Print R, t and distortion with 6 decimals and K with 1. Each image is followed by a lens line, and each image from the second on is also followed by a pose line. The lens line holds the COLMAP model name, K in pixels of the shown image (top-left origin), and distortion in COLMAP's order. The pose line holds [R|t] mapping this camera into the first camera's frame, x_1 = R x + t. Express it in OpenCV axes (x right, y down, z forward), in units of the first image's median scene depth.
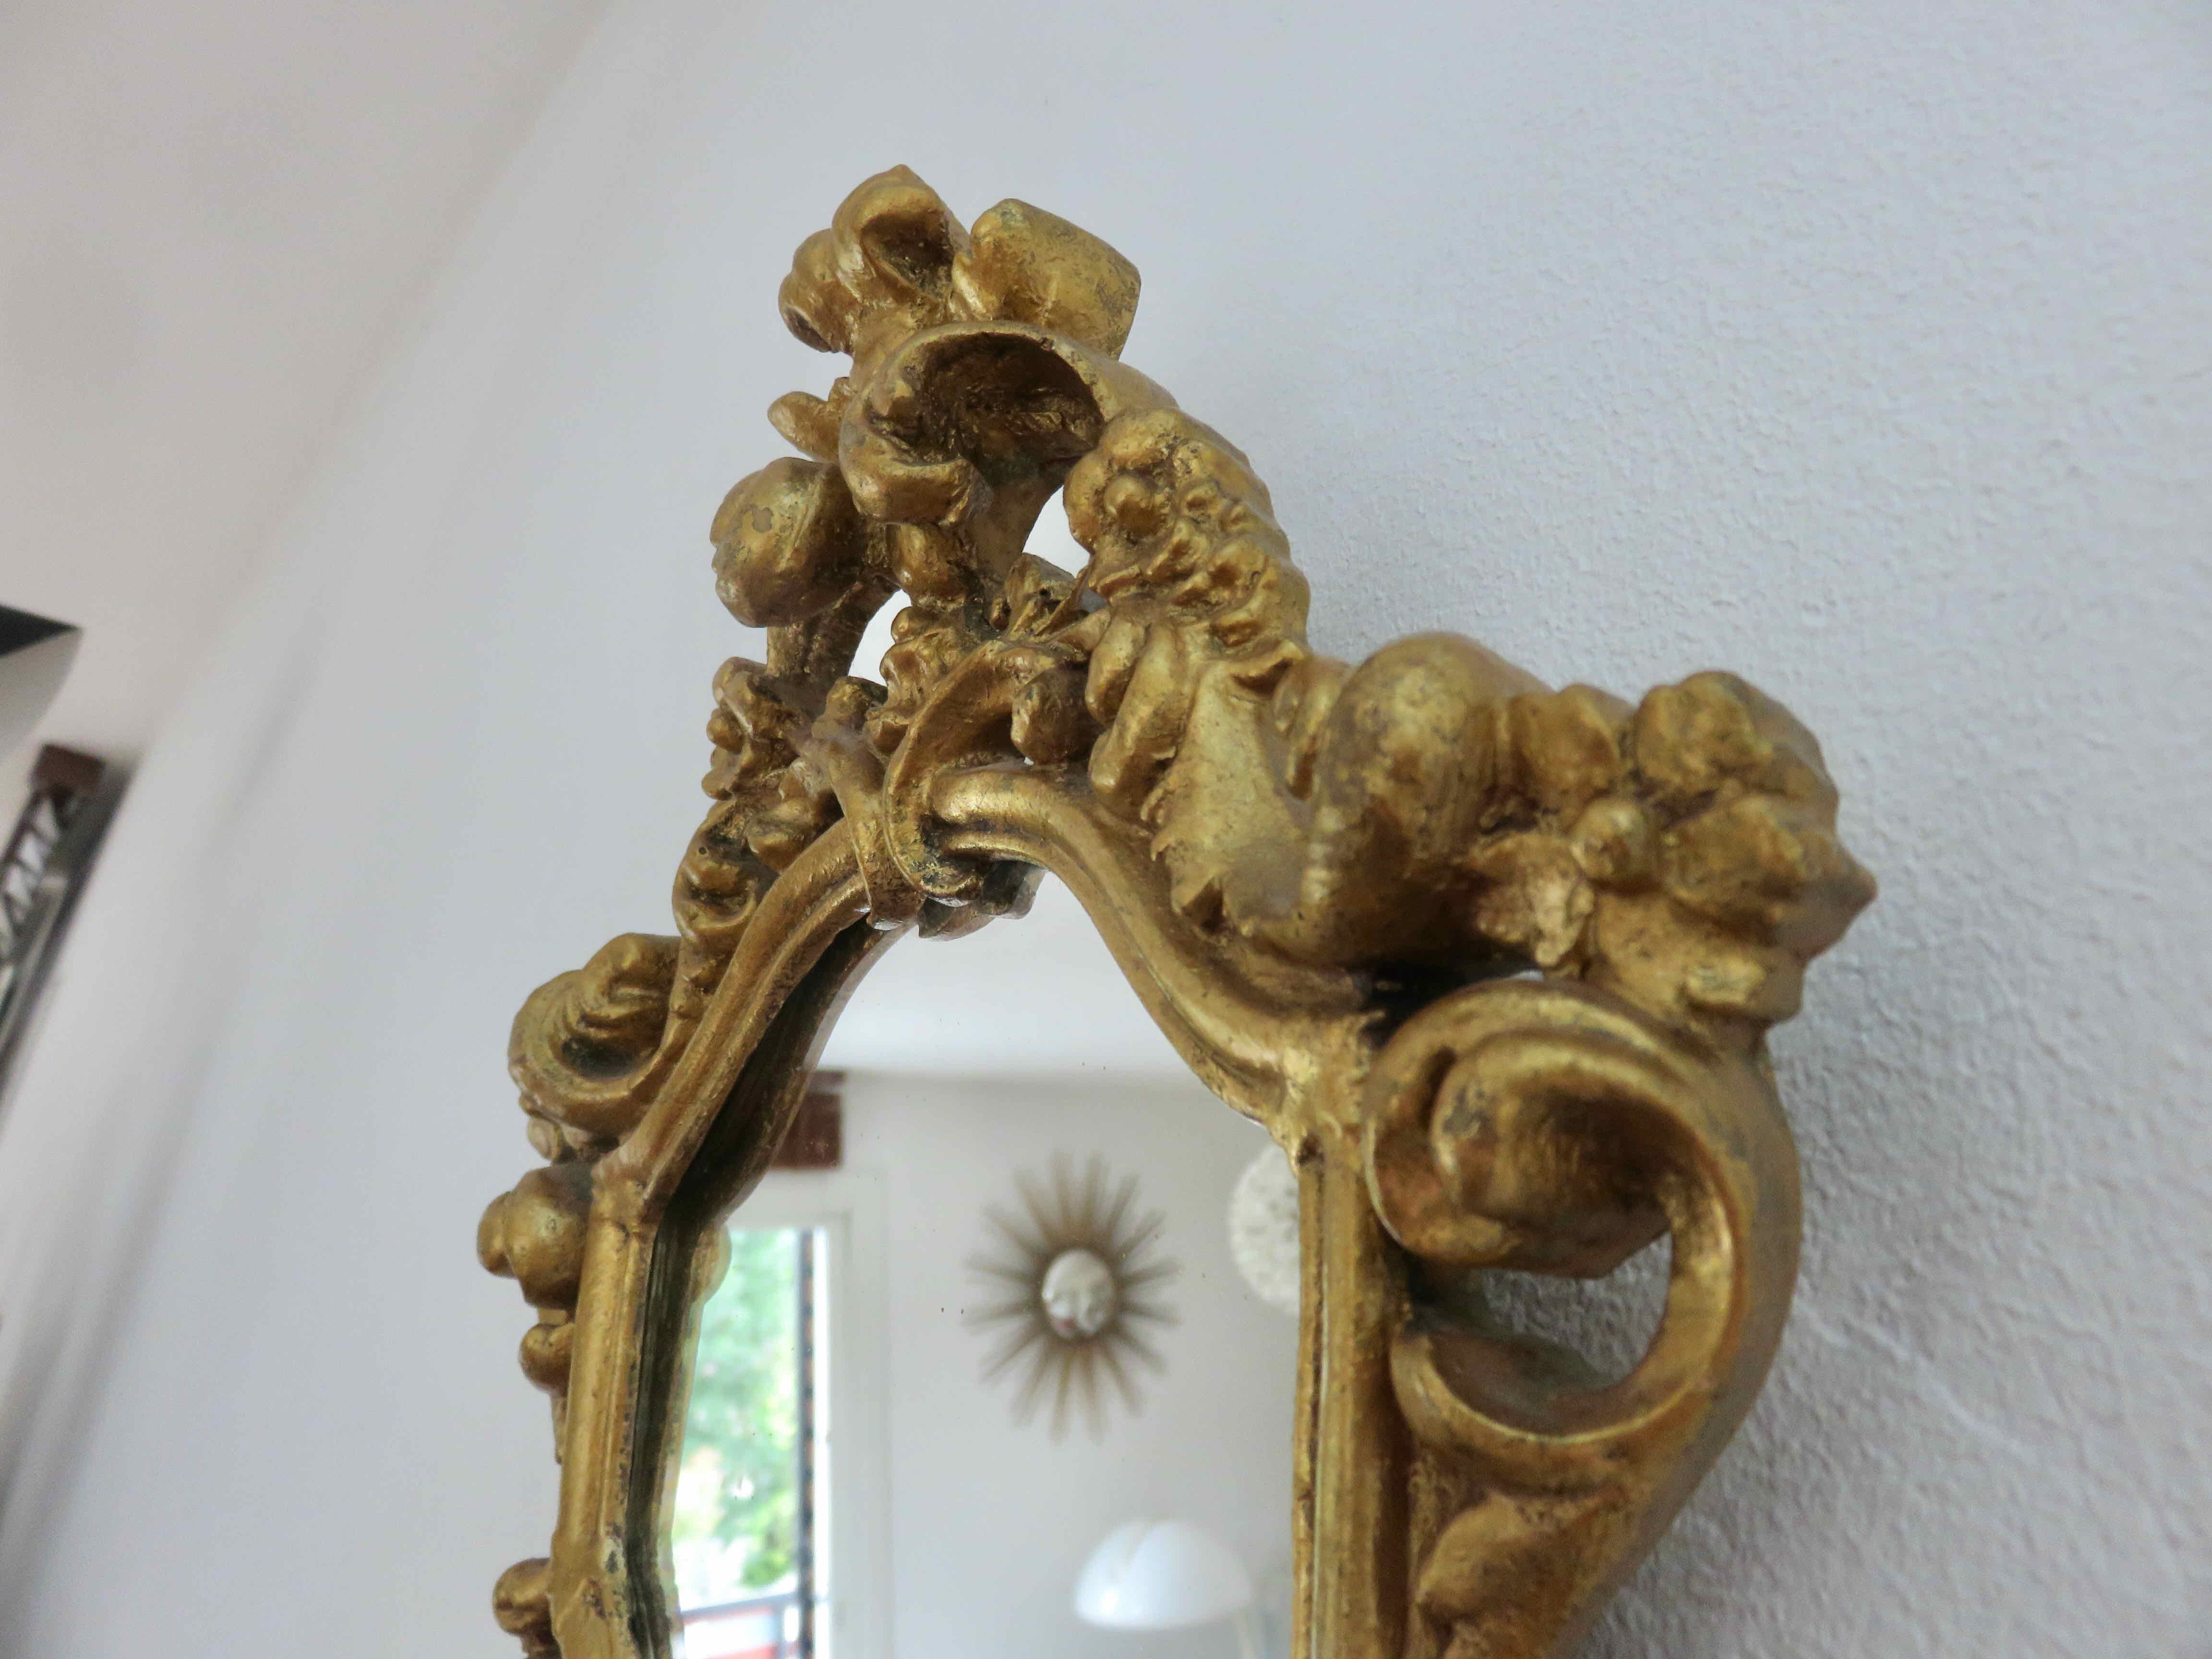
lens RADIAL K [[1661.7, 0, 1106.0], [0, 1661.7, 829.5], [0, 0, 1]] dist [-0.009082, -0.012335]
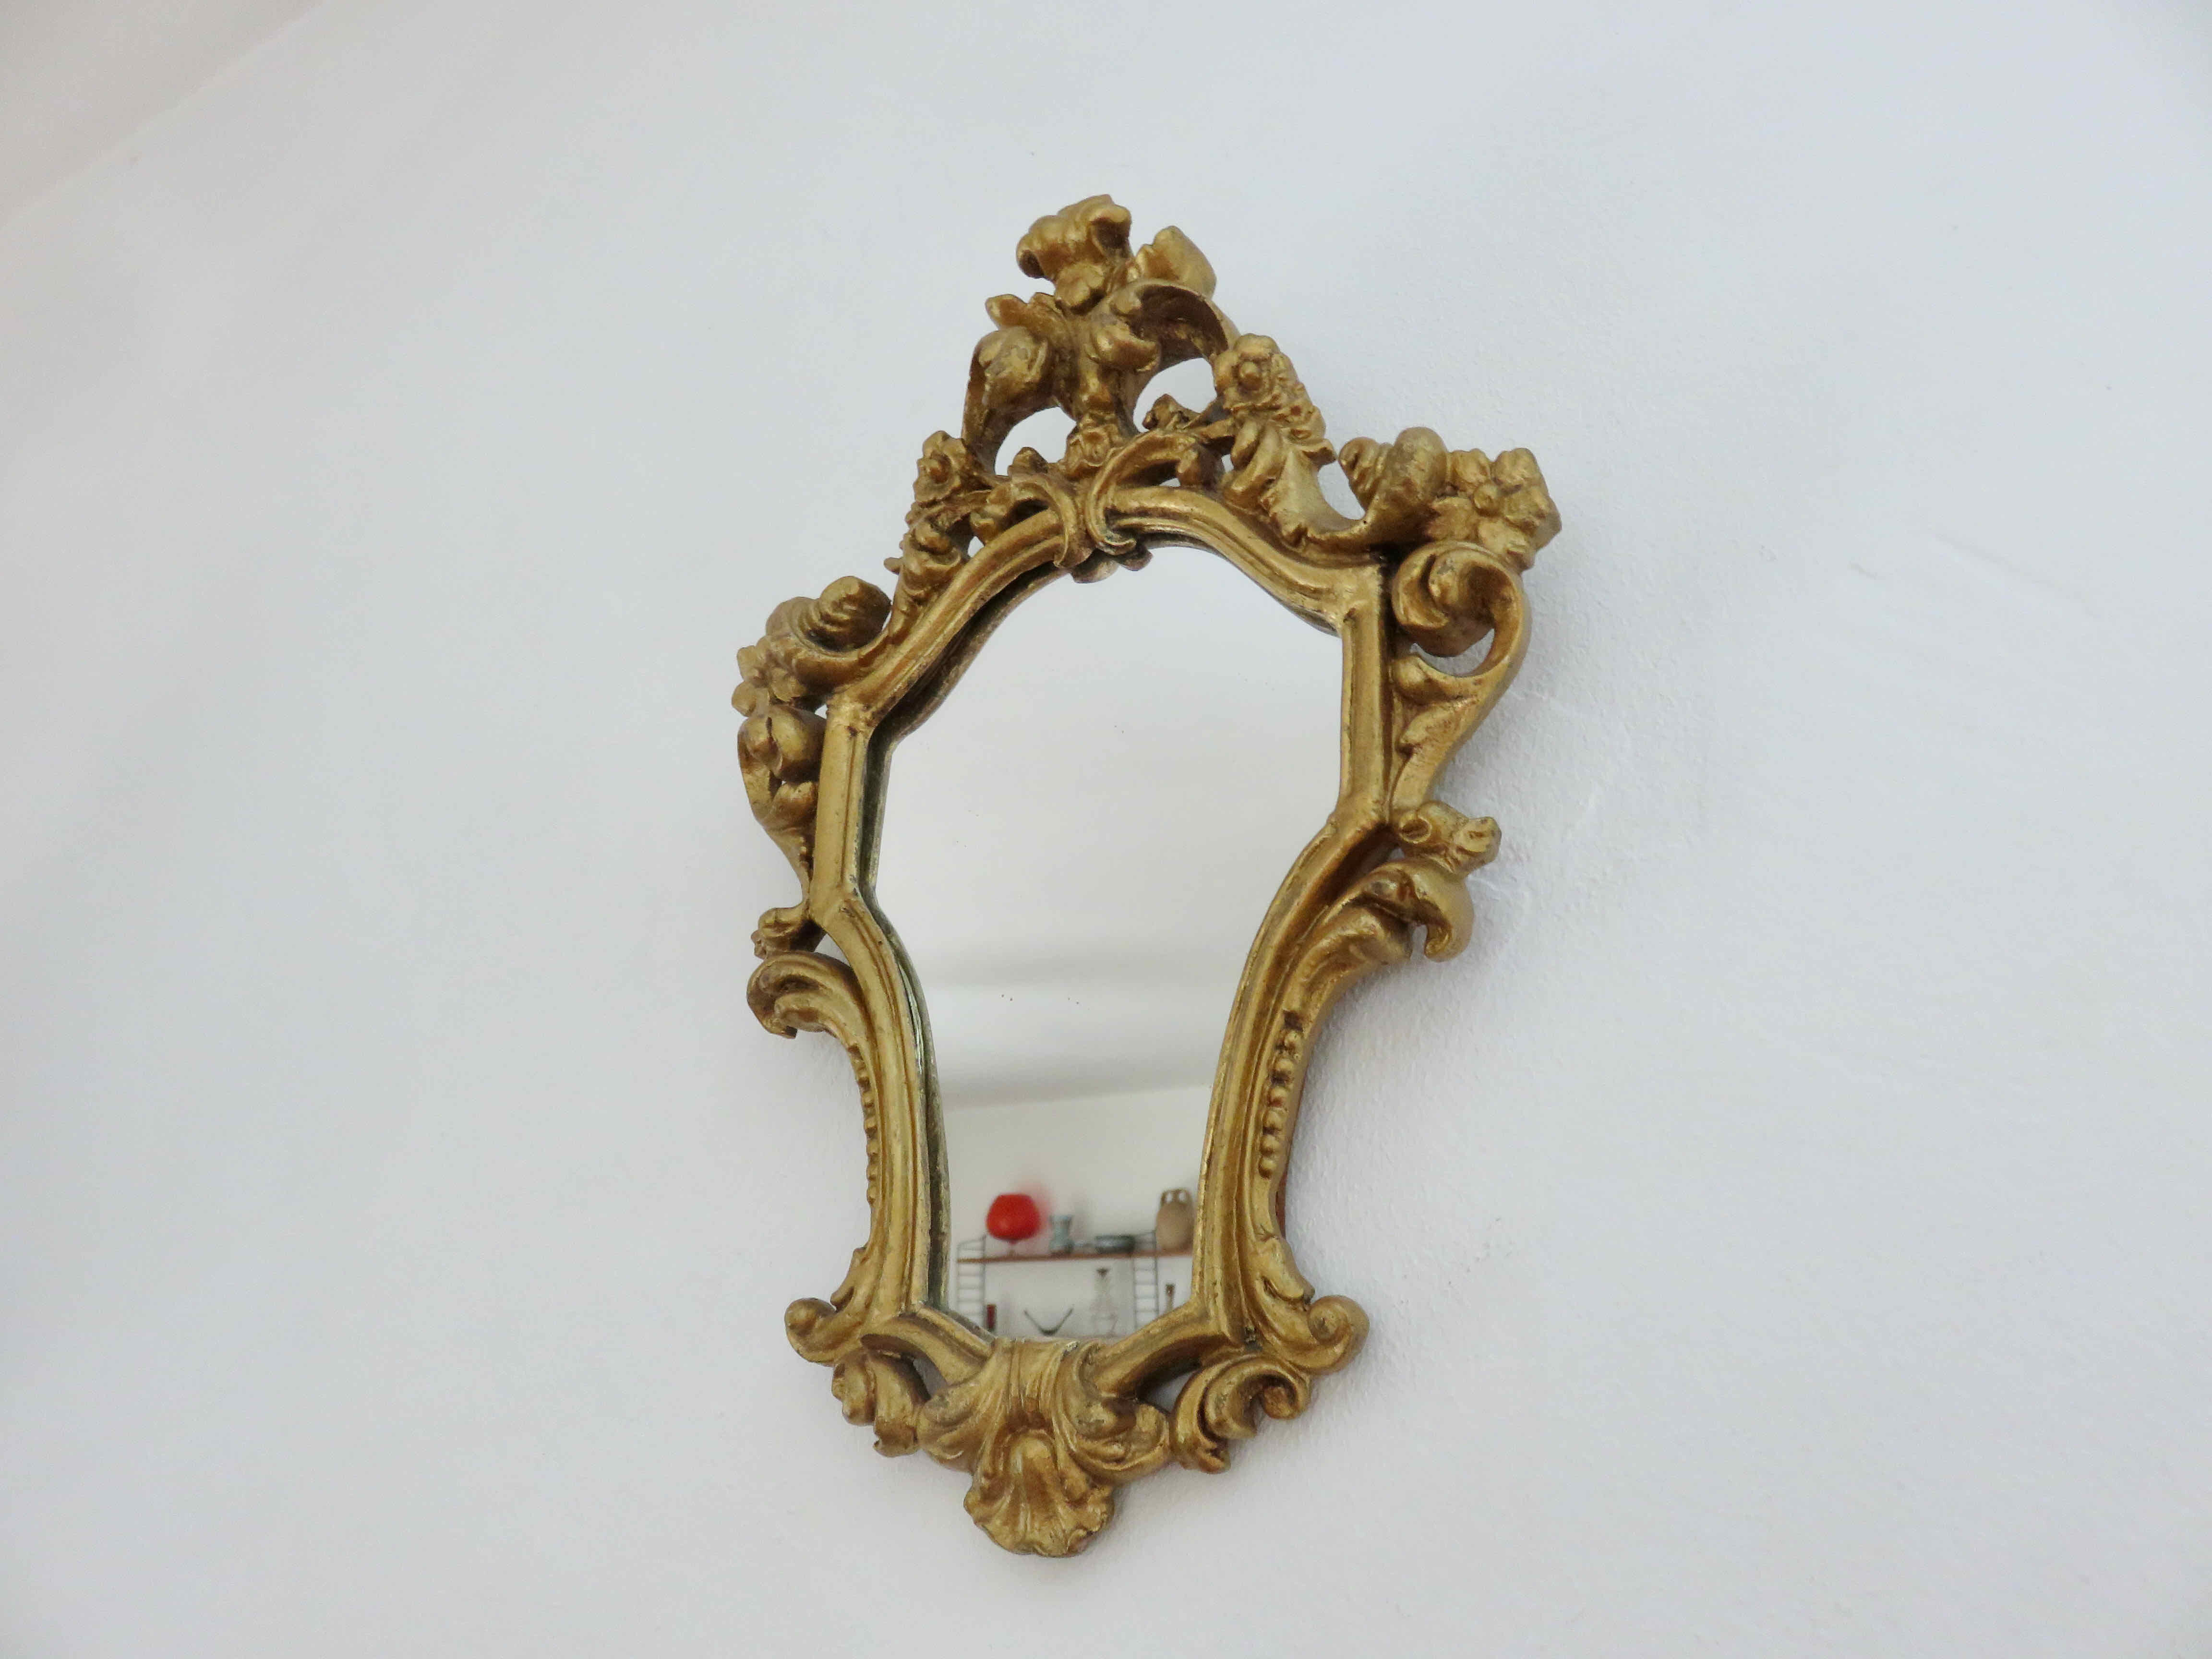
lens RADIAL K [[1664.7, 0, 1106.0], [0, 1664.7, 829.5], [0, 0, 1]] dist [-0.009138, 0.008327]
pose [[0.938831, 0.121741, 0.322141, -1.091411], [-0.114600, 0.992560, -0.041117, 0.708262], [-0.324750, 0.001685, 0.945798, -1.430086]]
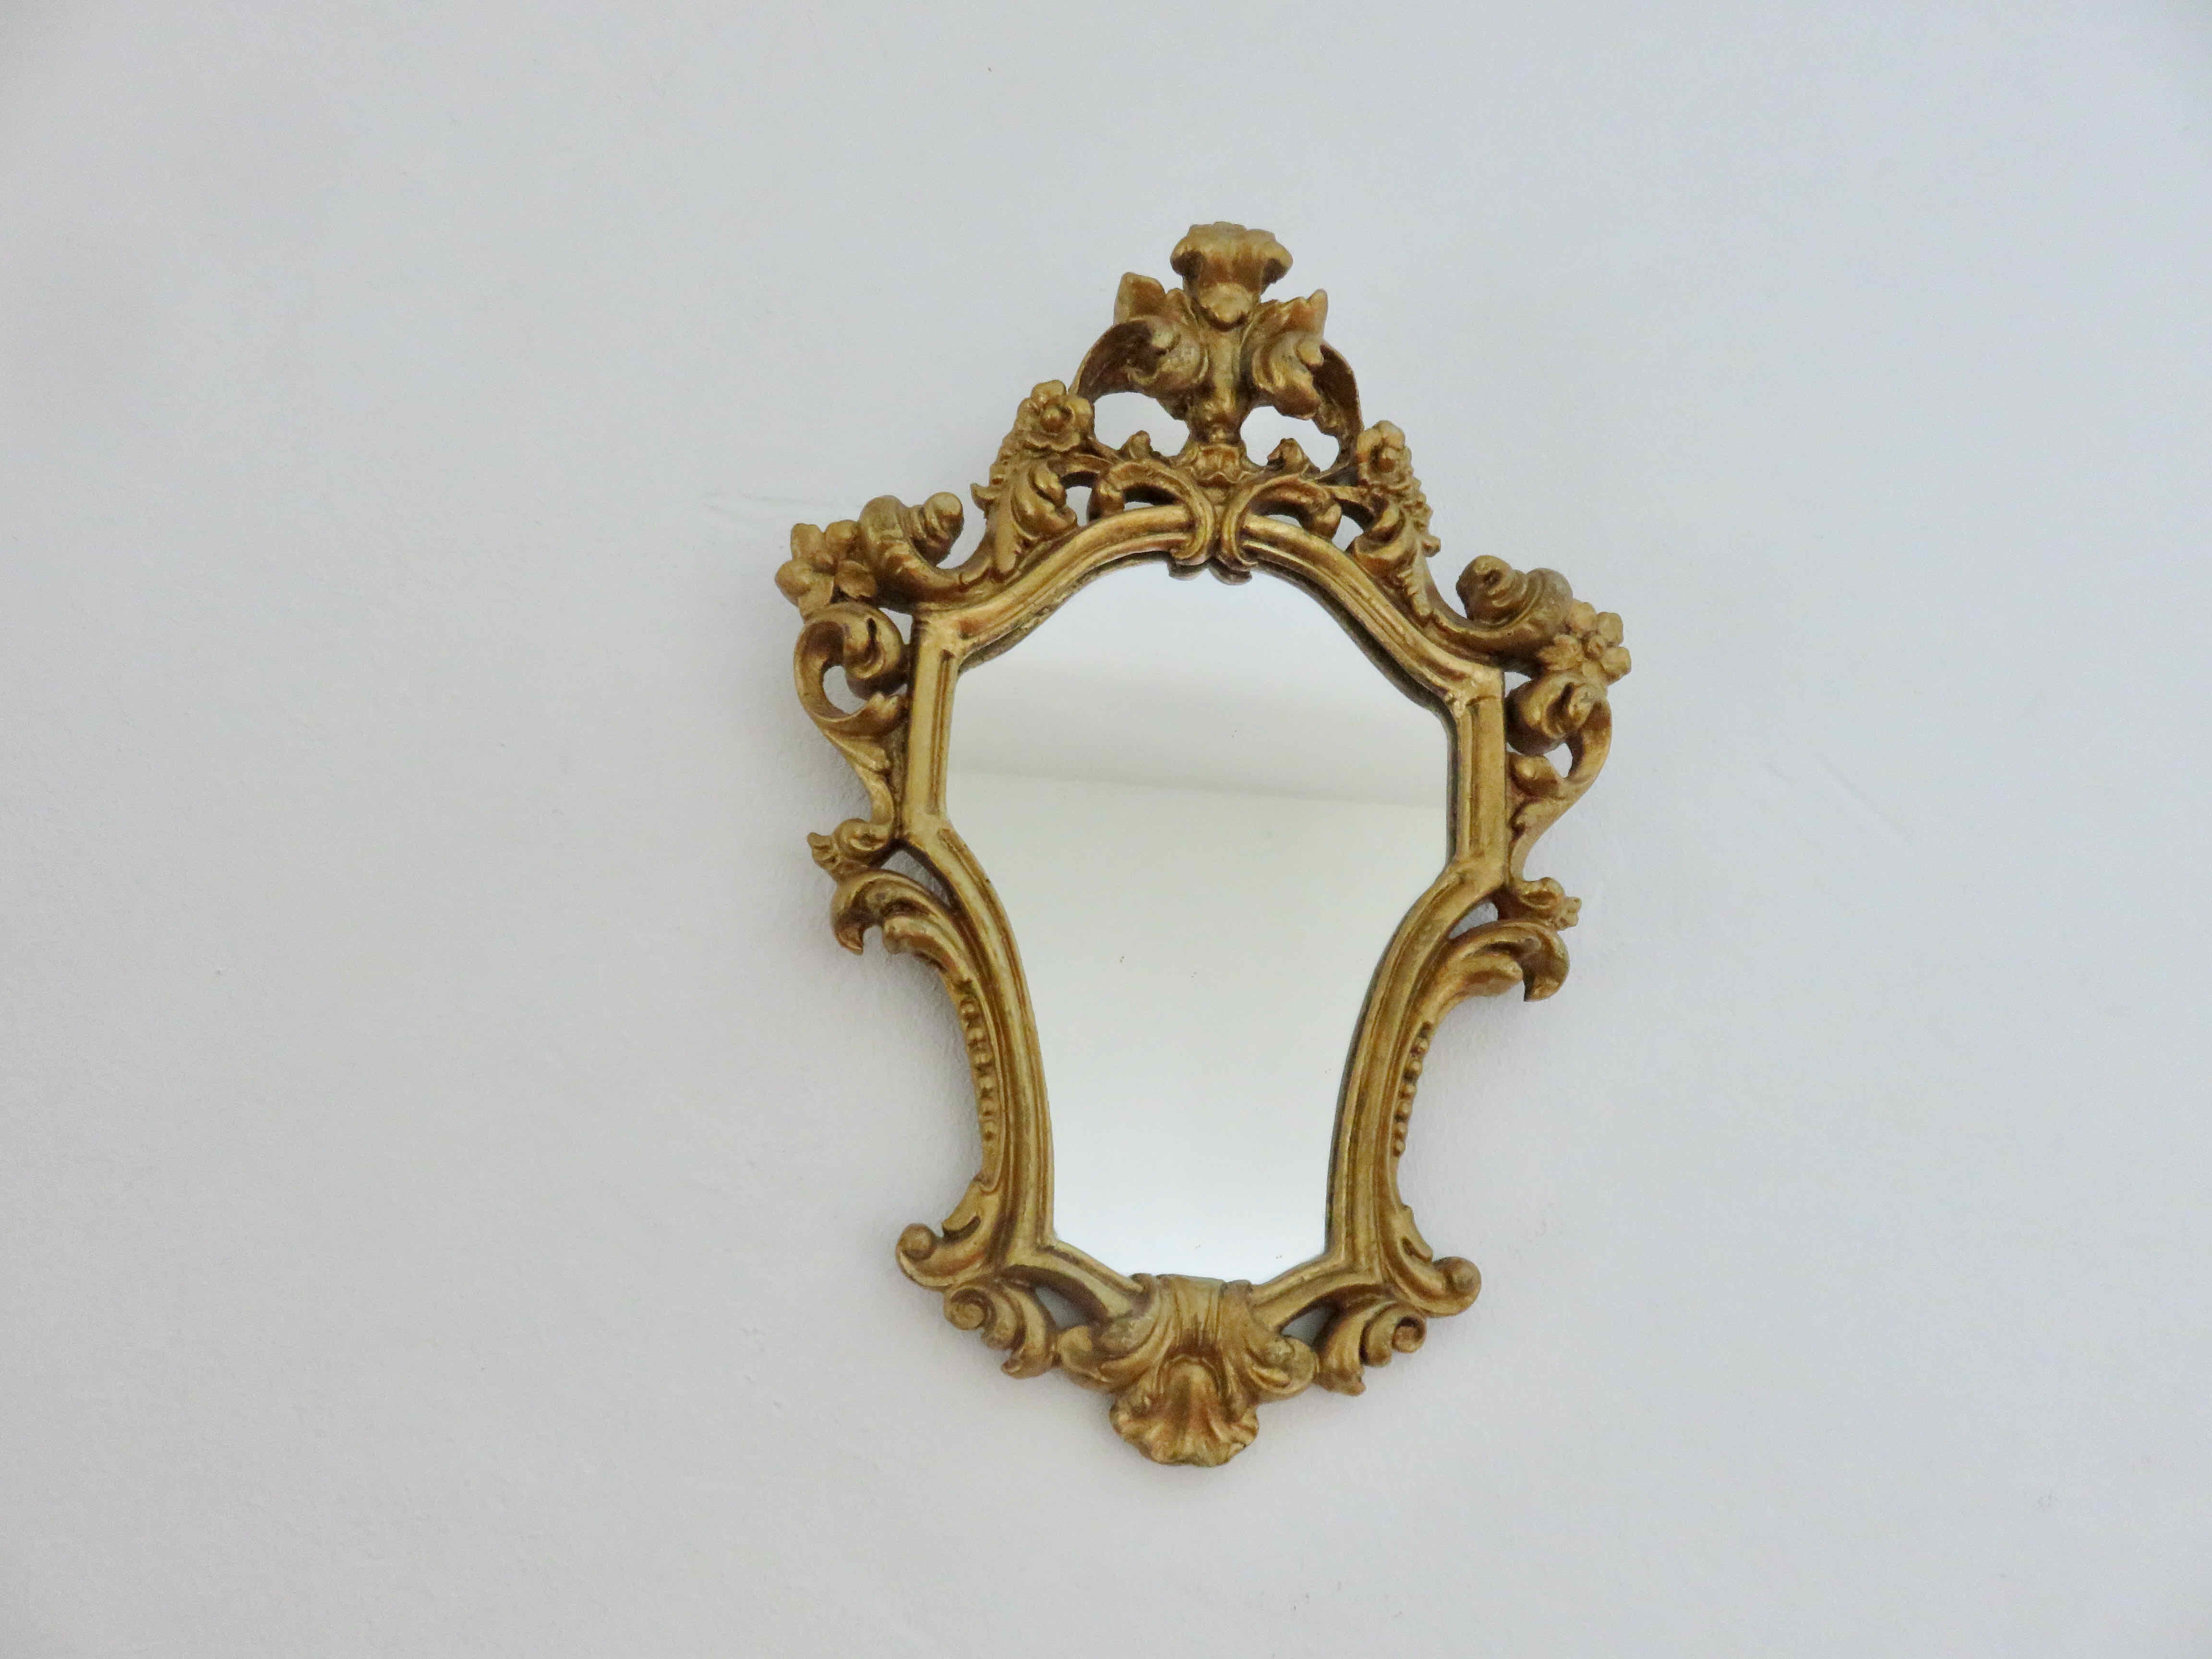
lens RADIAL K [[1664.7, 0, 1106.0], [0, 1664.7, 829.5], [0, 0, 1]] dist [-0.009138, 0.008327]
pose [[0.525617, 0.246512, 0.814223, -2.915814], [-0.295573, 0.950390, -0.096931, 0.982345], [-0.797724, -0.189714, 0.572403, -0.337694]]
